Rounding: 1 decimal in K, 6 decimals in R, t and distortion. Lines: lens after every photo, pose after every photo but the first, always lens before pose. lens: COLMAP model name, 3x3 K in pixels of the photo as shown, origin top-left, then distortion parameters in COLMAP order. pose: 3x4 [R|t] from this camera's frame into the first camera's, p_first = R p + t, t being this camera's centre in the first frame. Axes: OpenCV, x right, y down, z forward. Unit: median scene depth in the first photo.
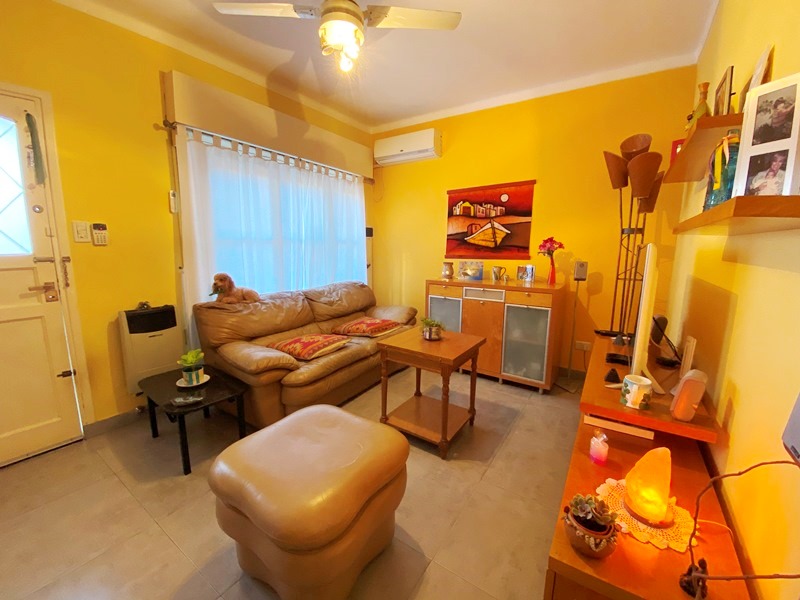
lens RADIAL K [[324.6, 0, 395.5], [0, 324.6, 302.3], [0, 0, 1]] dist [-0.023014, -0.003698]
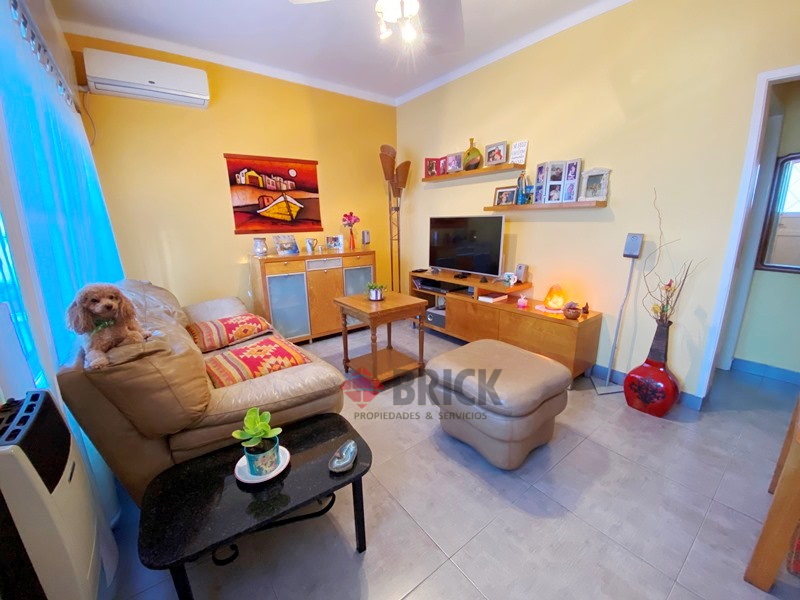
lens RADIAL K [[324.6, 0, 396.9], [0, 324.6, 296.1], [0, 0, 1]] dist [-0.023014, -0.003698]
pose [[0.304129, -0.210609, 0.929058, -0.600399], [0.170867, 0.971499, 0.164296, -0.048779], [-0.937182, 0.108778, 0.331448, 0.372013]]
